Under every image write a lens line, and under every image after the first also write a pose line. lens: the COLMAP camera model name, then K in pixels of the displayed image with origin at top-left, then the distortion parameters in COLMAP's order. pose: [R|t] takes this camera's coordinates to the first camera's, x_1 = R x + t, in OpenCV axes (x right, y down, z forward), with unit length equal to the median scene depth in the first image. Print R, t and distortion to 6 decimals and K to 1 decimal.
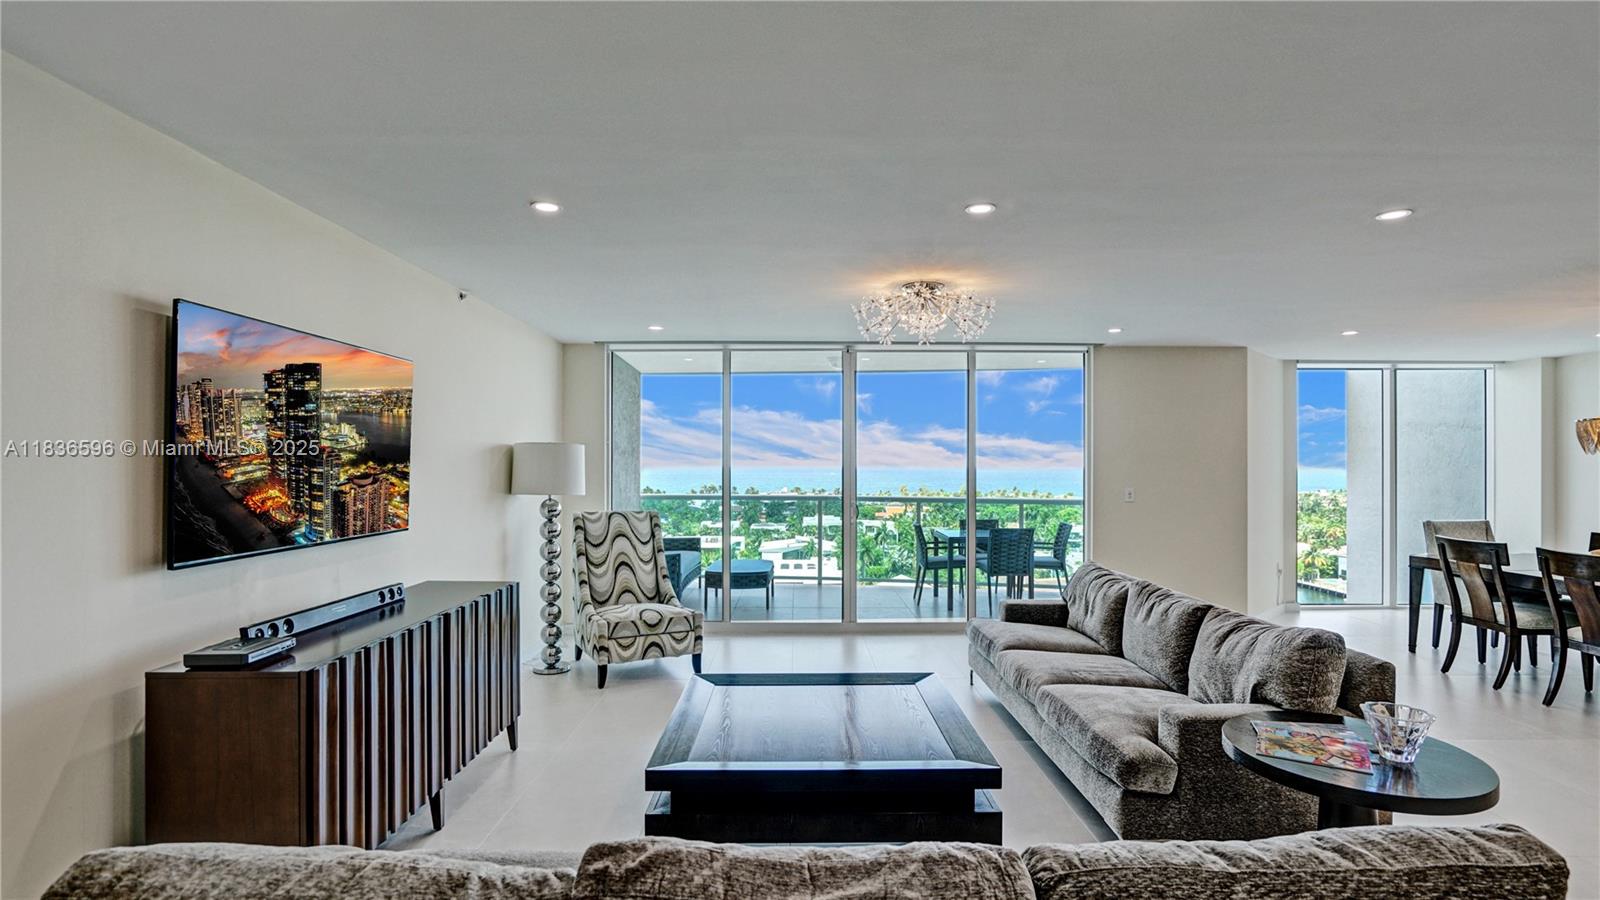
lens RADIAL K [[761.9, 0, 800.9], [0, 761.9, 457.9], [0, 0, 1]] dist [-0.043500, 0.025439]
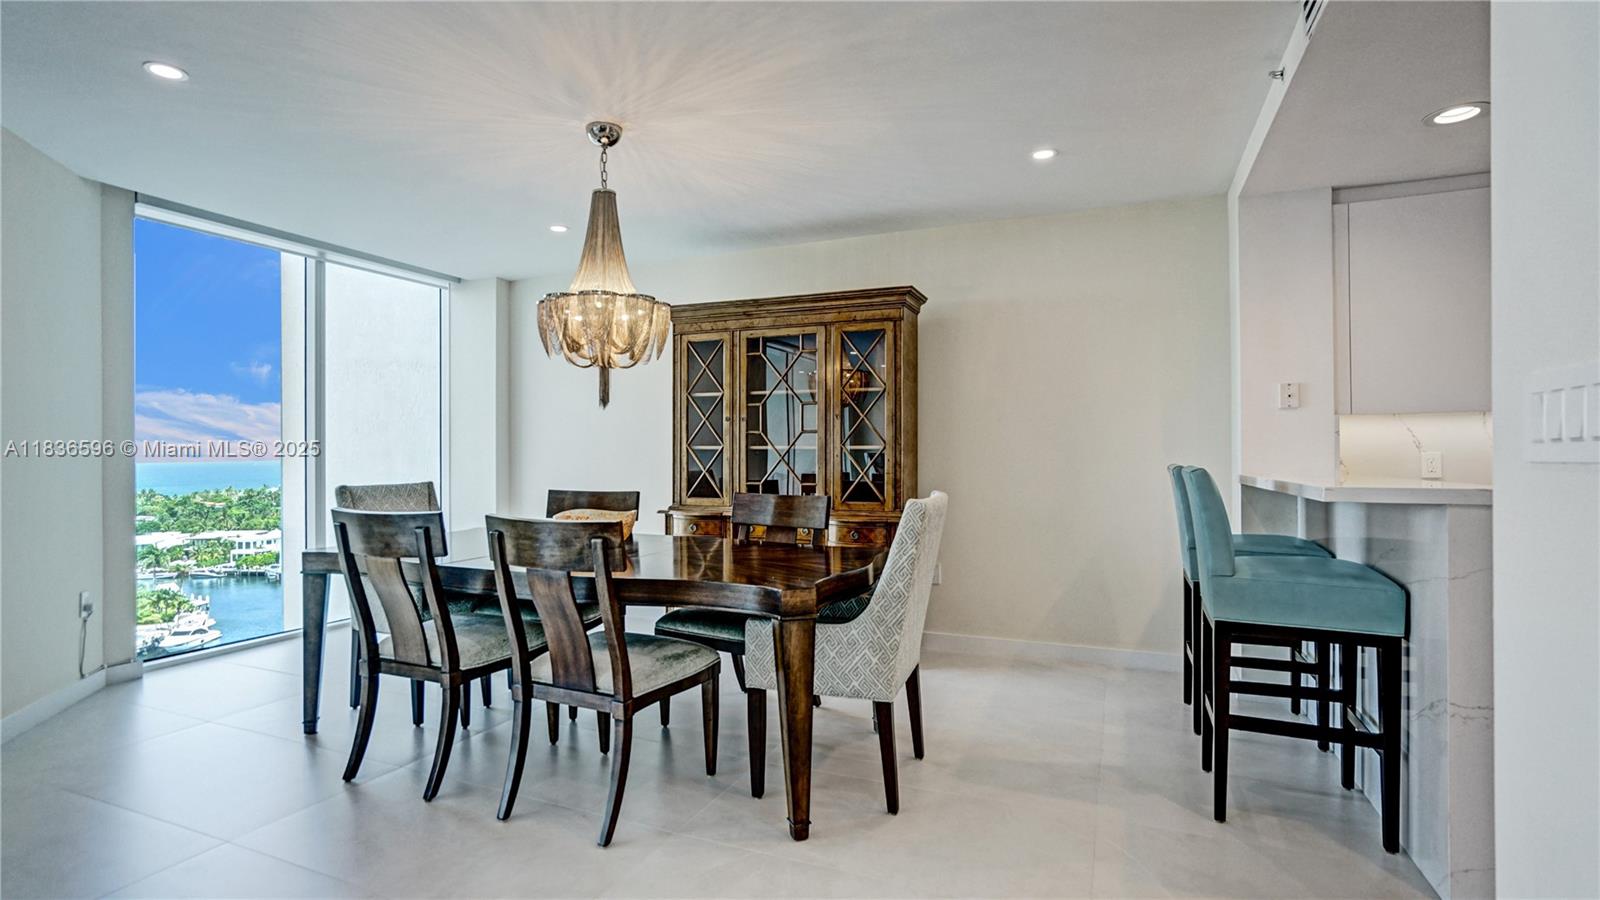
lens RADIAL K [[761.9, 0, 800.9], [0, 761.9, 457.9], [0, 0, 1]] dist [-0.043500, 0.025439]
pose [[0.398299, -0.007182, 0.917227, 0.522431], [-0.001224, 0.999964, 0.008361, 0.066736], [-0.917255, -0.004453, 0.398276, 0.524662]]
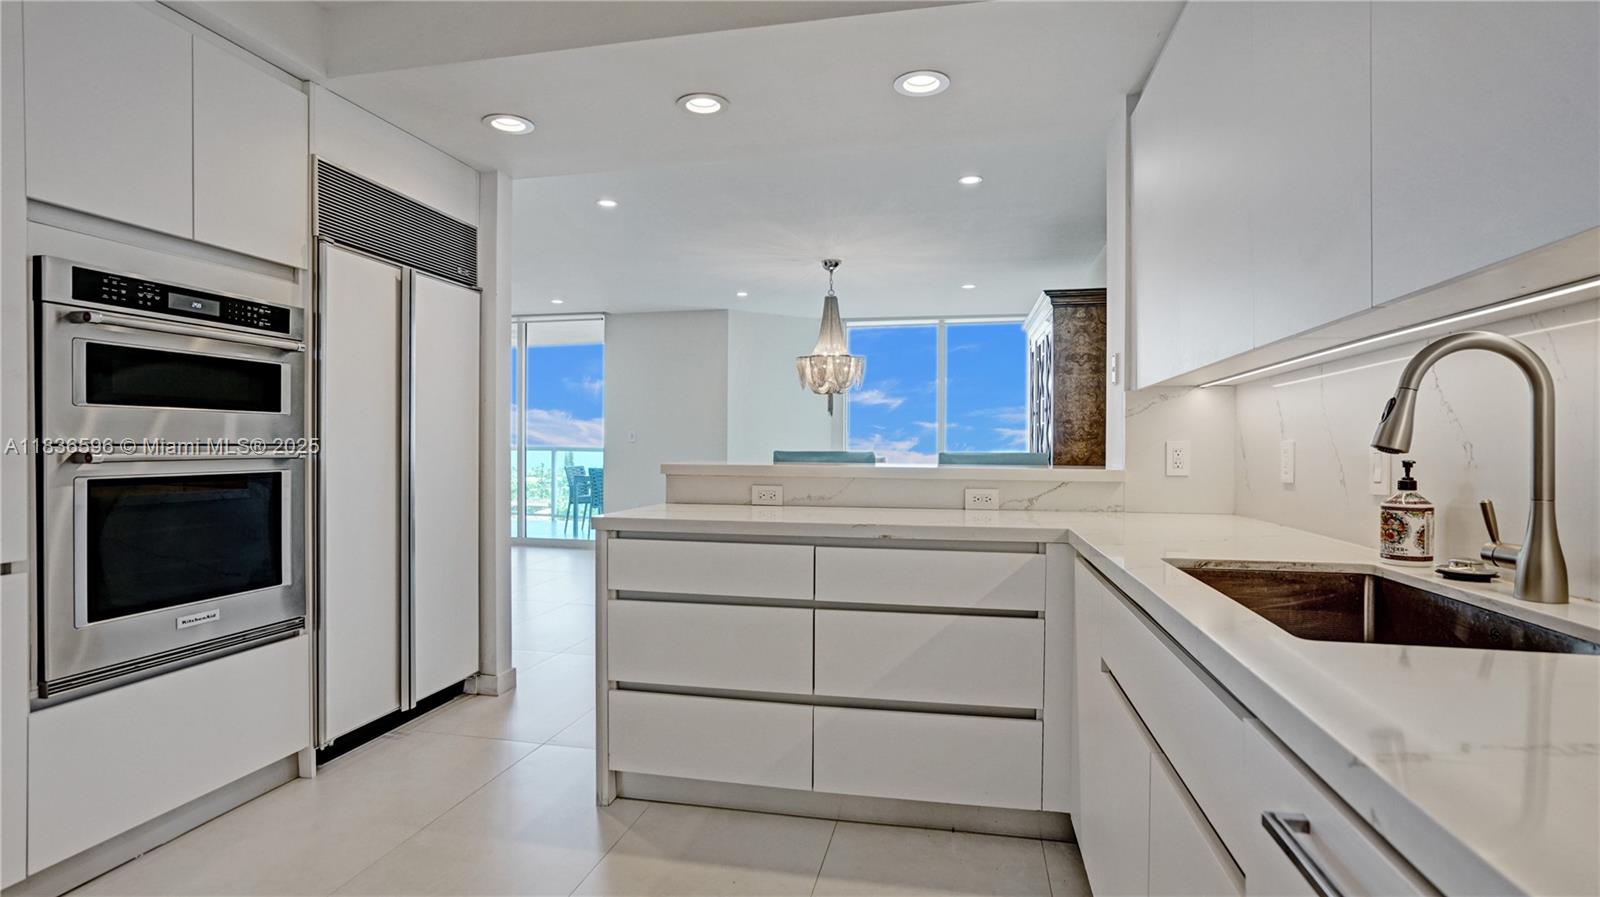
lens RADIAL K [[778.9, 0, 800.0], [0, 778.9, 448.5], [0, 0, 1]] dist [-0.045412, 0.026441]
pose [[0.976341, 0.003992, -0.216200, 1.196469], [-0.001874, 0.999948, 0.010000, 0.067562], [0.216228, -0.009358, 0.976298, -0.179089]]
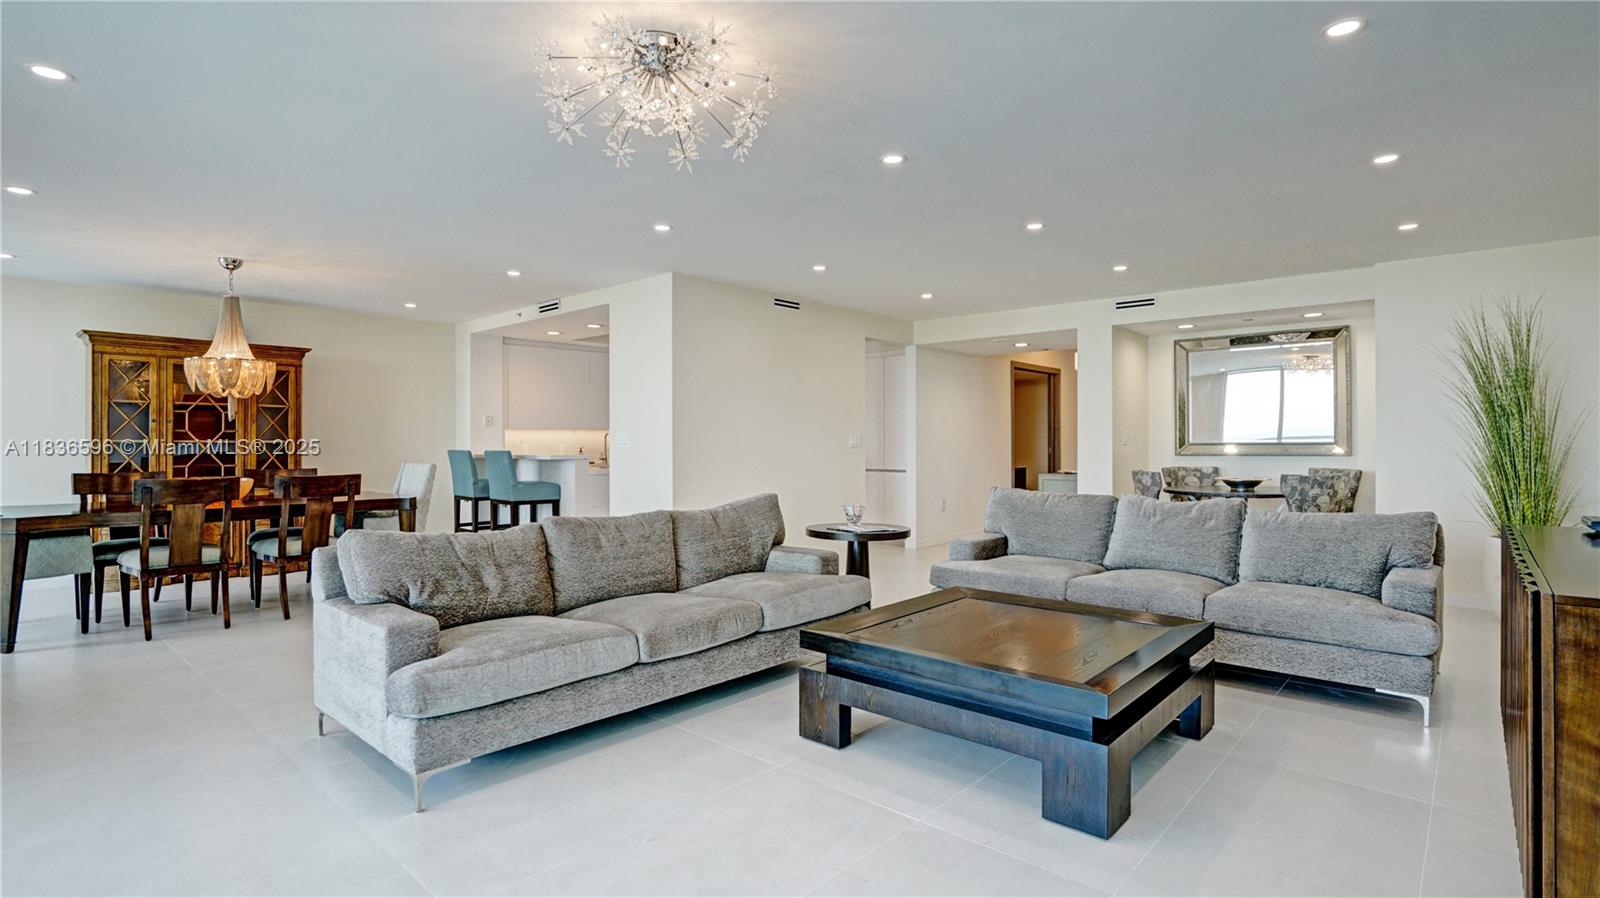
lens RADIAL K [[778.9, 0, 800.0], [0, 778.9, 449.0], [0, 0, 1]] dist [-0.045412, 0.026441]
pose [[-0.738955, -0.008479, 0.673702, -0.272522], [-0.004015, 0.999958, 0.008181, 0.060633], [-0.673743, 0.003341, -0.738958, 1.148830]]
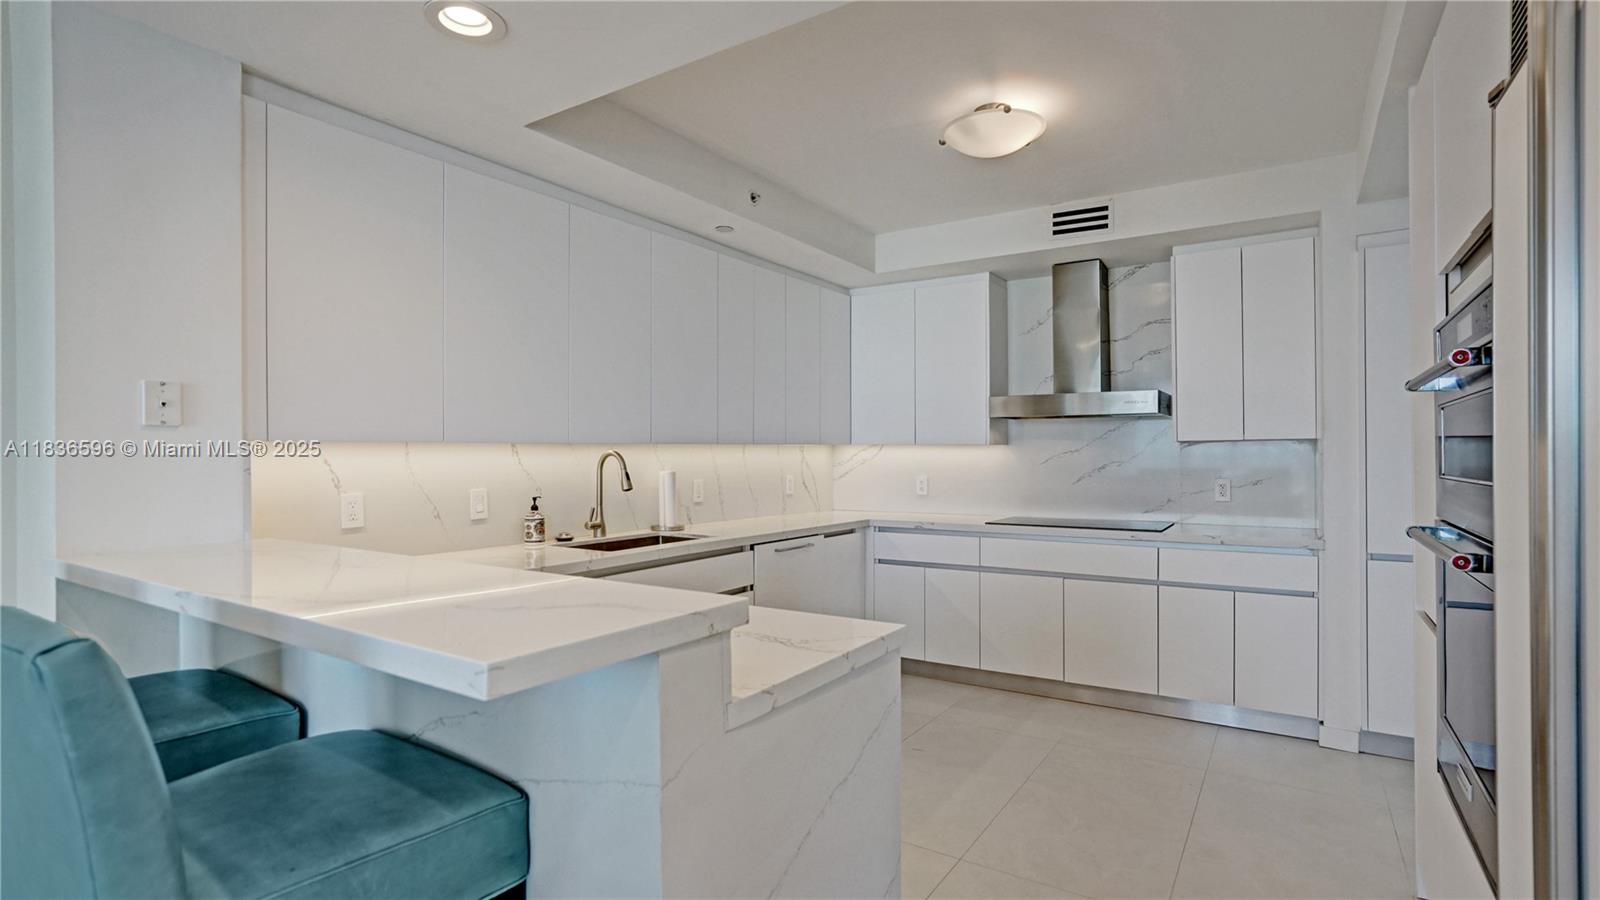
lens RADIAL K [[761.9, 0, 800.9], [0, 761.9, 457.9], [0, 0, 1]] dist [-0.043500, 0.025439]
pose [[-0.832969, 0.000529, 0.553320, 0.839736], [-0.000131, 0.999999, -0.001152, 0.043744], [-0.553320, -0.001032, -0.832968, 0.525562]]
